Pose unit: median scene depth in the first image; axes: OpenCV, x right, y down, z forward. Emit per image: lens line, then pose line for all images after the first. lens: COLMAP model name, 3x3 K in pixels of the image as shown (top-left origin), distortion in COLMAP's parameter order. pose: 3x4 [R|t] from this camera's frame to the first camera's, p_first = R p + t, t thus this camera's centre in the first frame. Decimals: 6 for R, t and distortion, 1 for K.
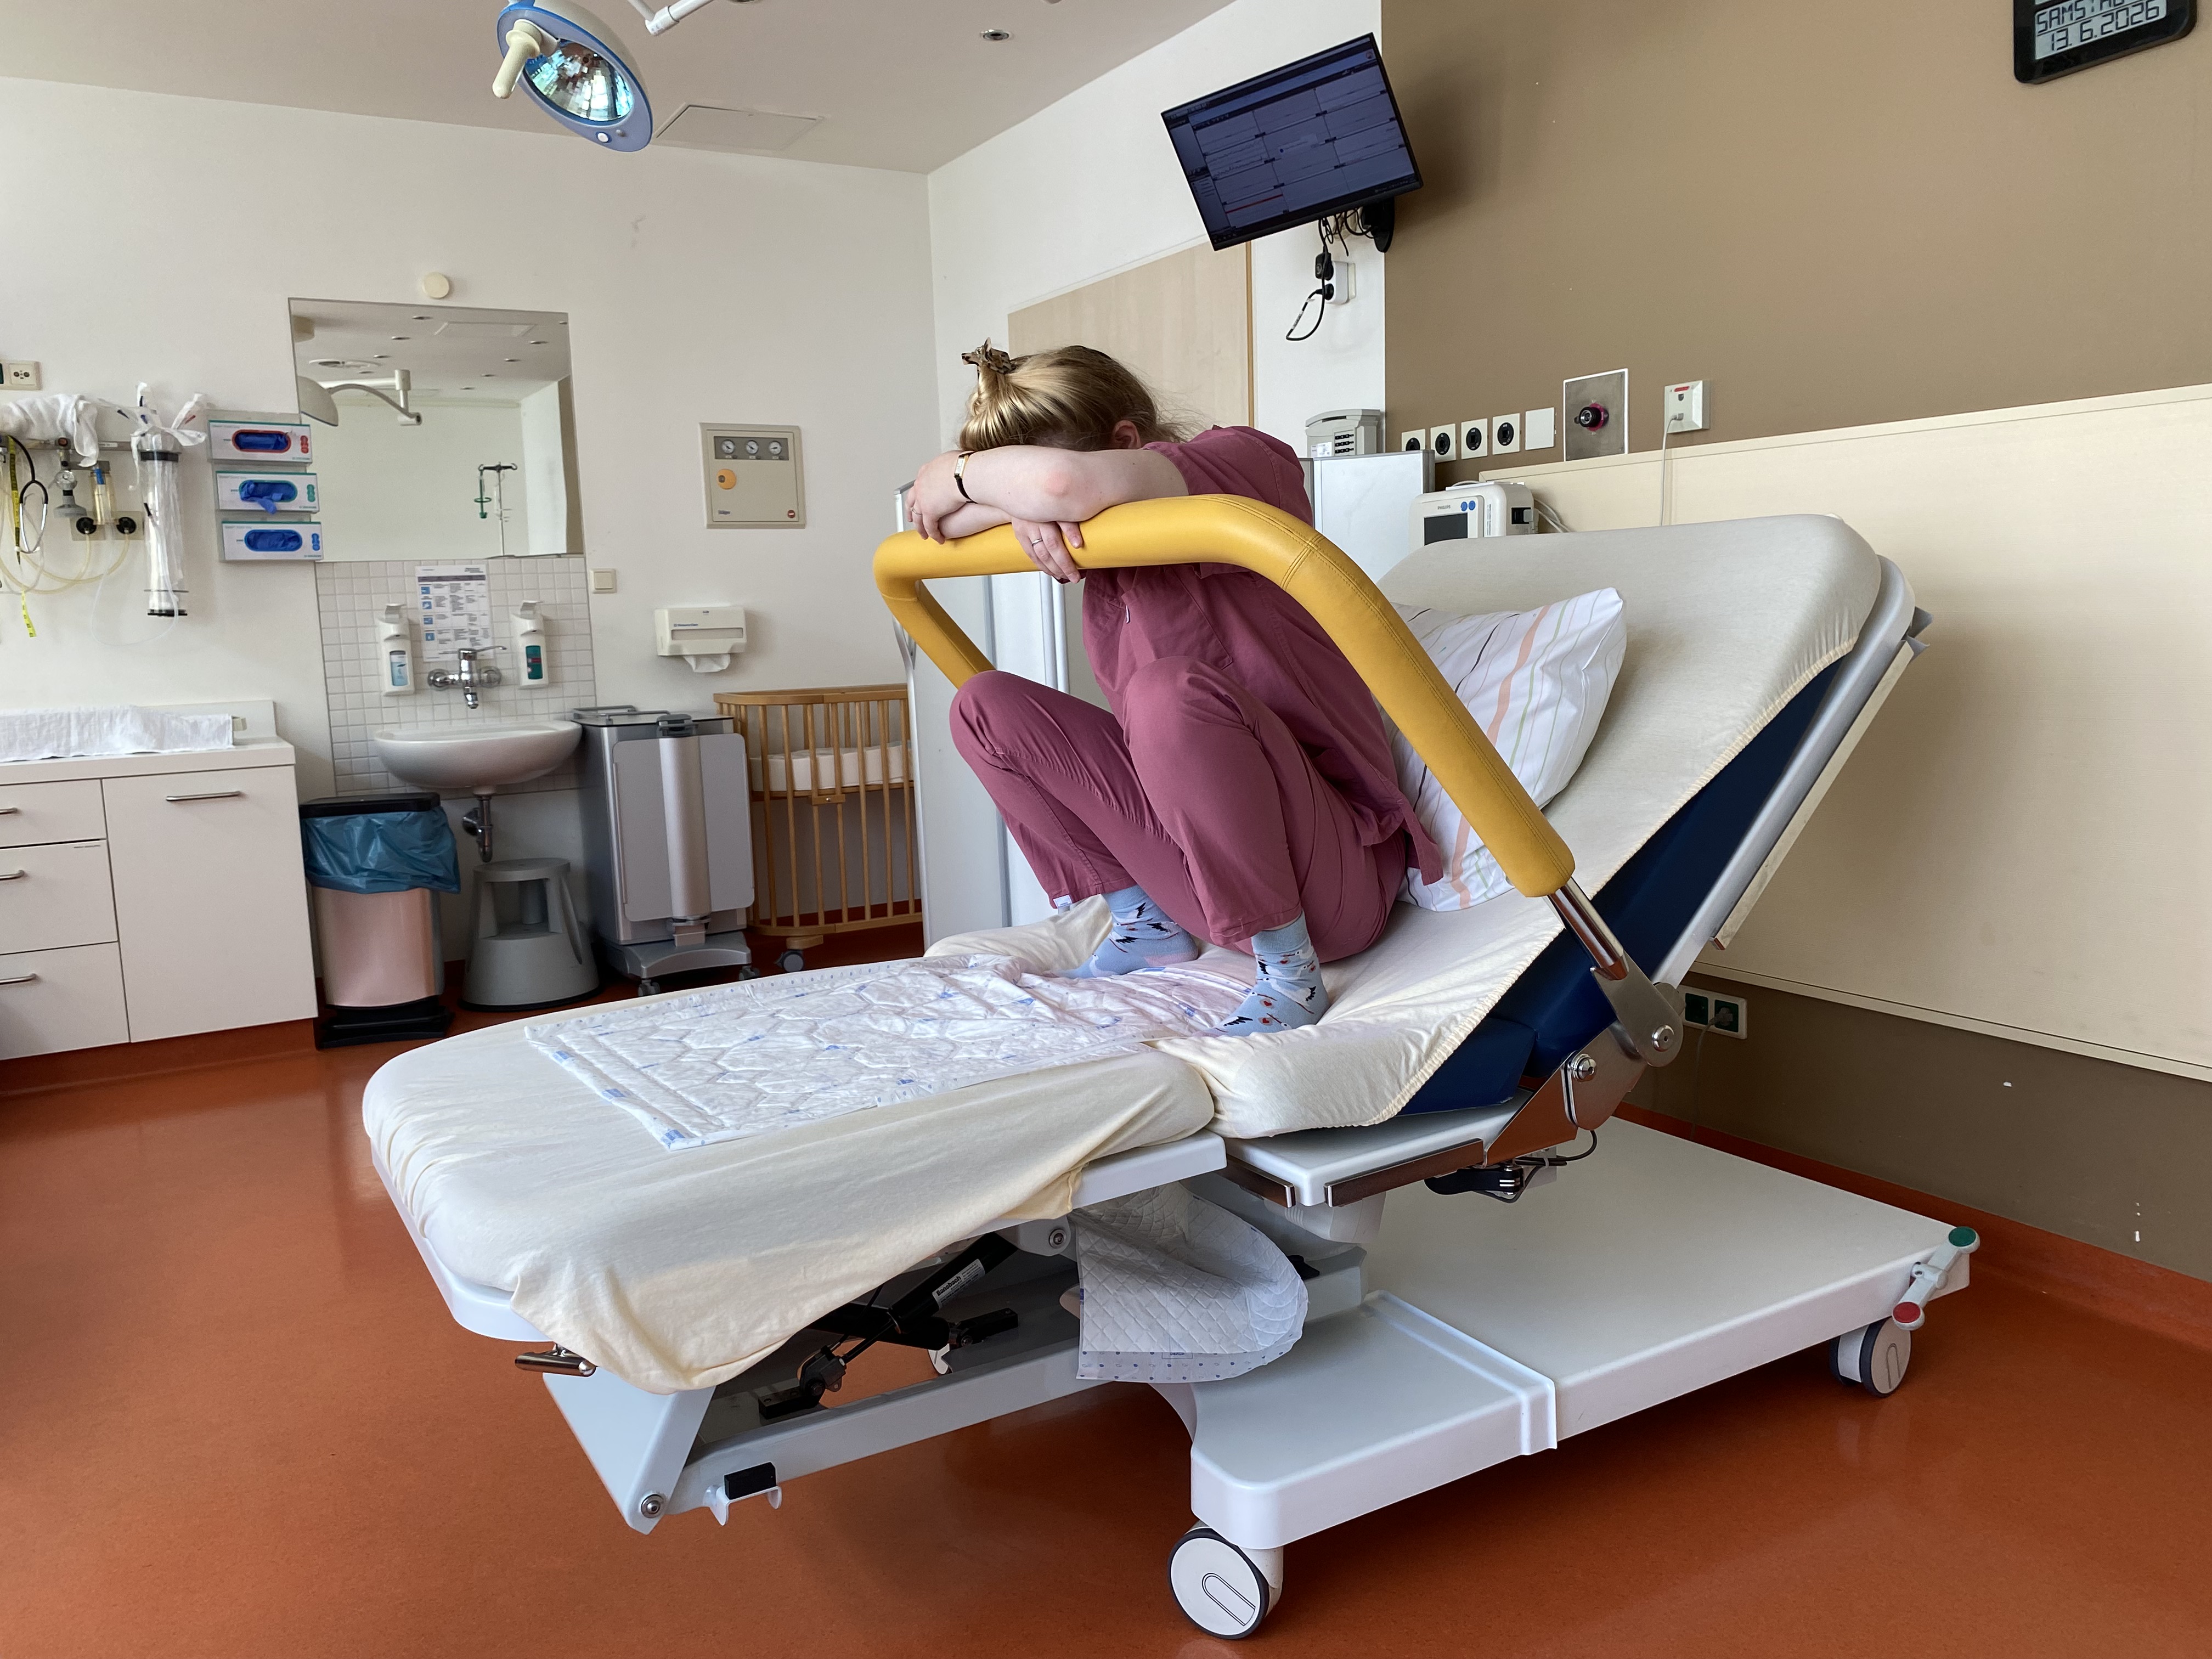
lens RADIAL K [[1663.6, 0, 1118.8], [0, 1663.6, 819.3], [0, 0, 1]] dist [0.035837, -0.050204]
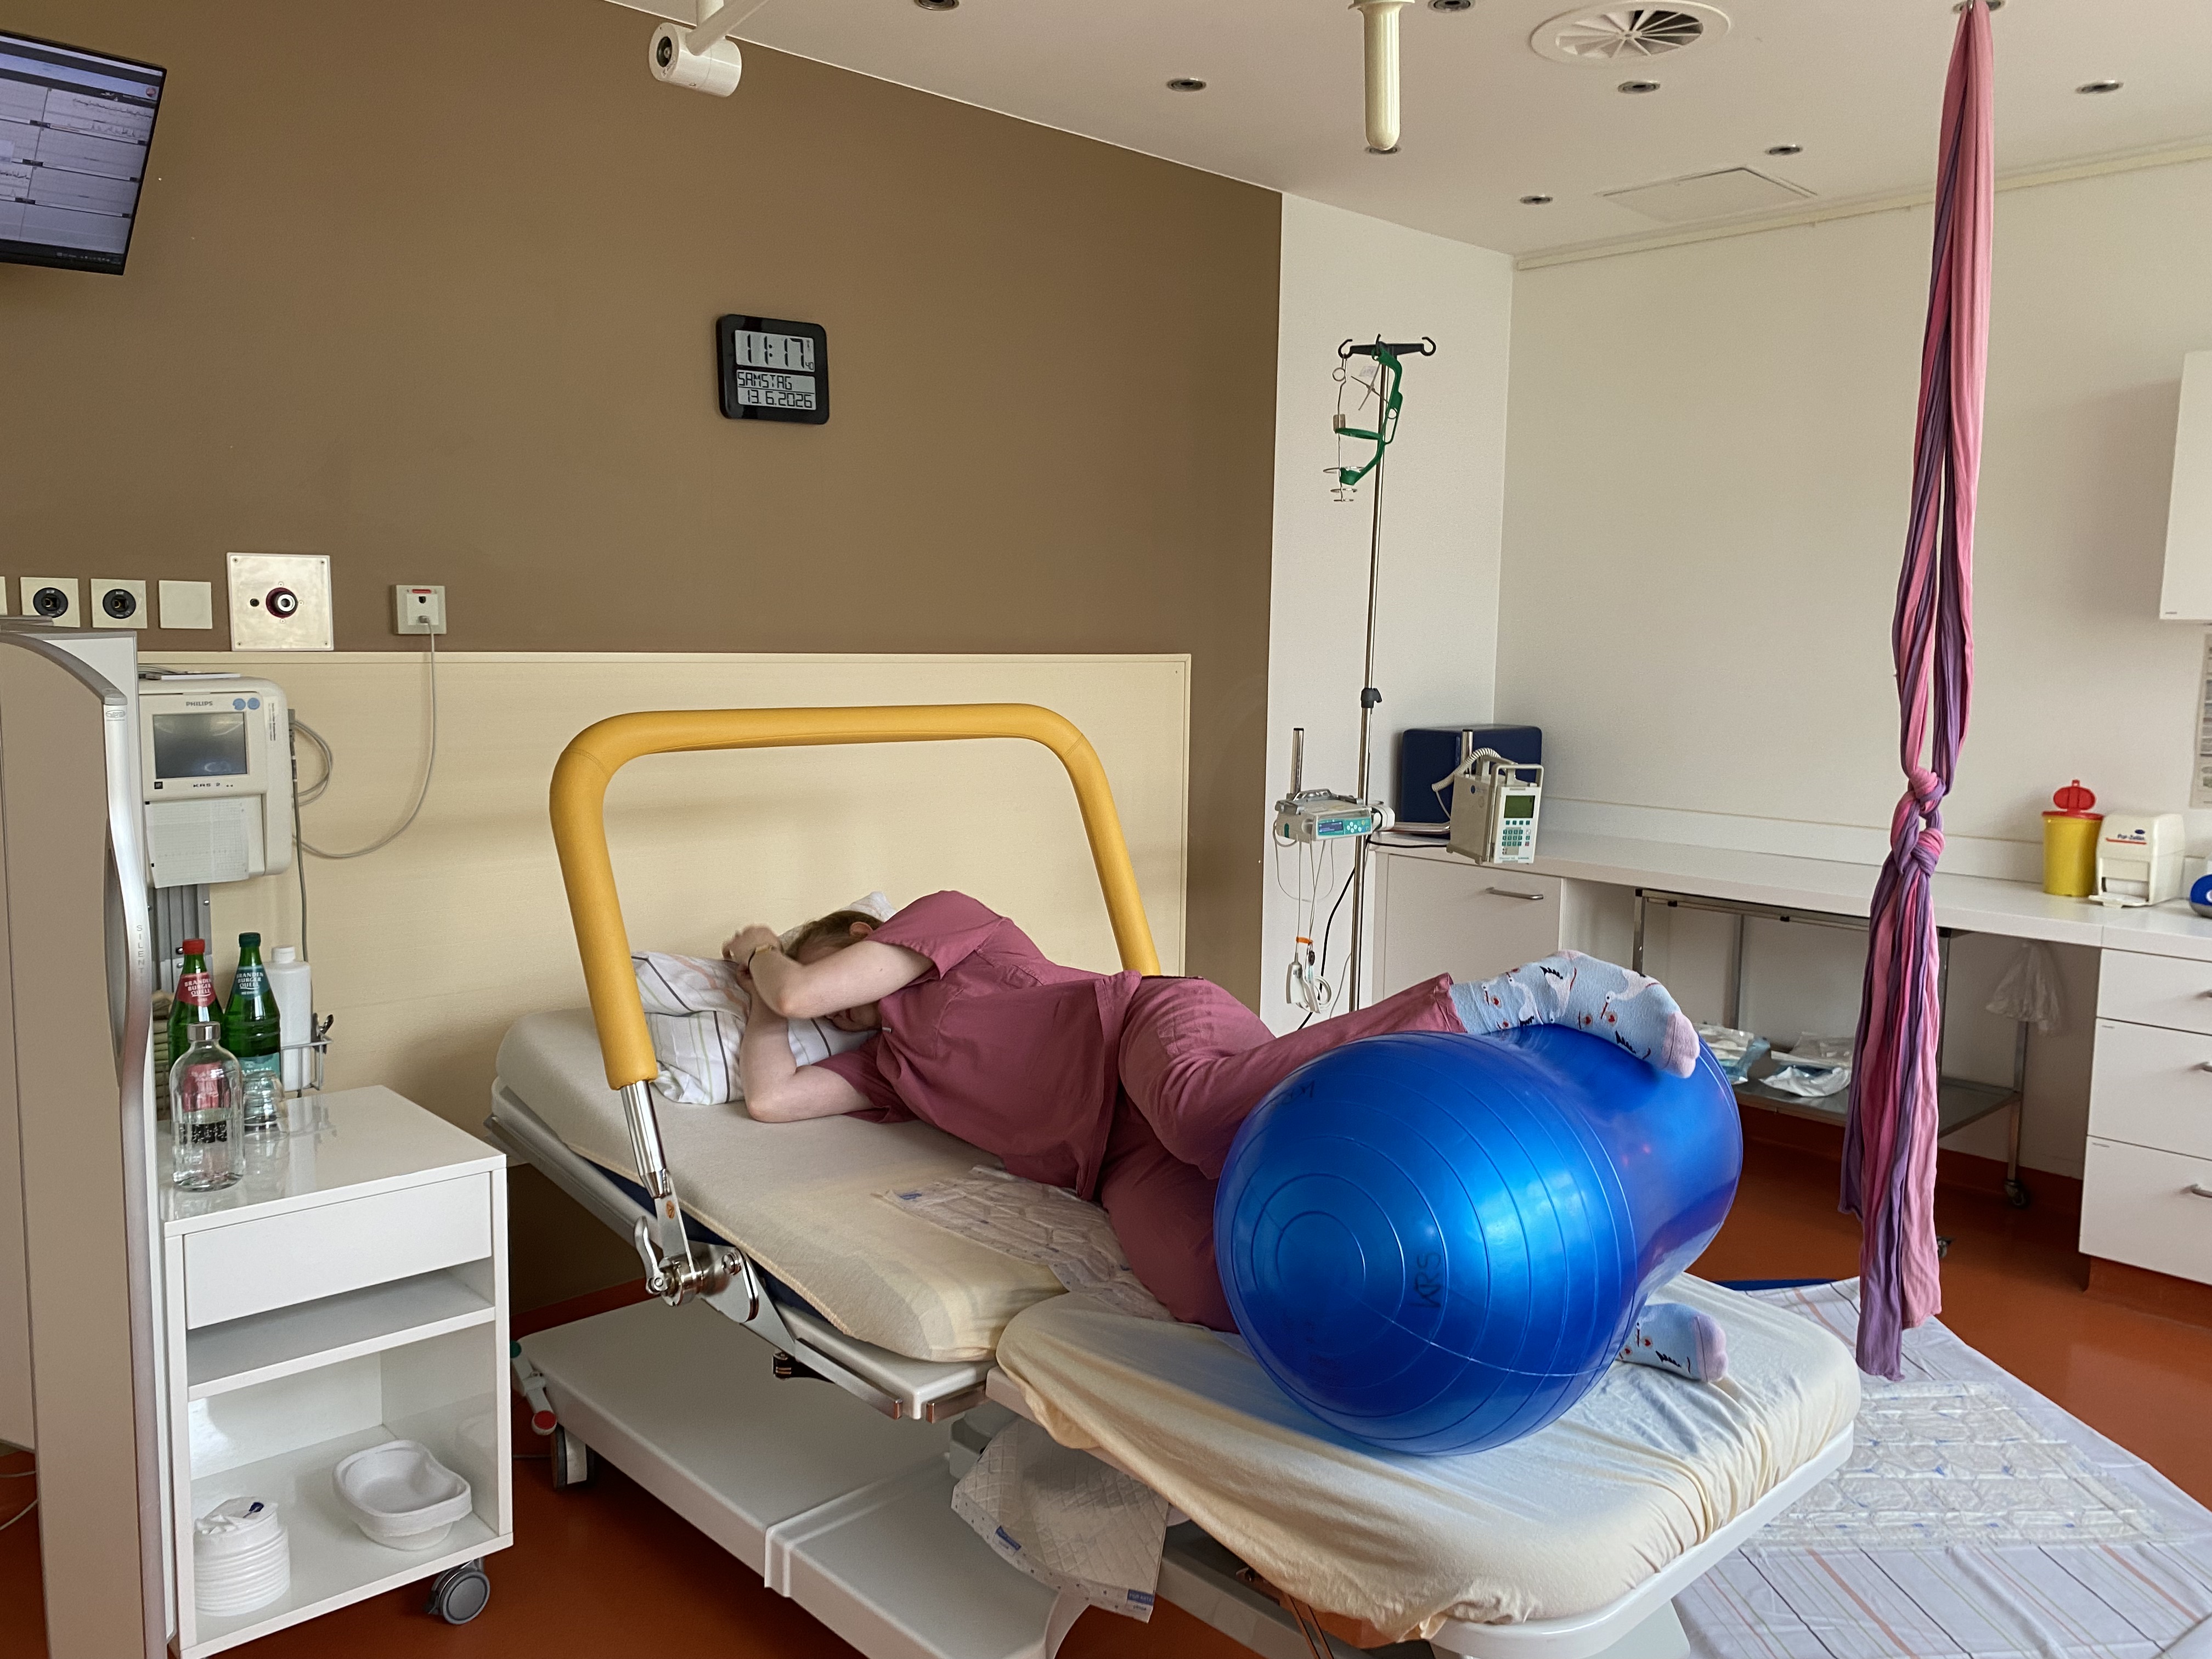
lens RADIAL K [[1663.6, 0, 1097.7], [0, 1663.6, 812.0], [0, 0, 1]] dist [0.035837, -0.050204]
pose [[-0.208535, -0.071377, 0.975407, -0.578956], [0.122885, 0.987517, 0.098535, -0.146466], [-0.970264, 0.140410, -0.197161, 0.681312]]
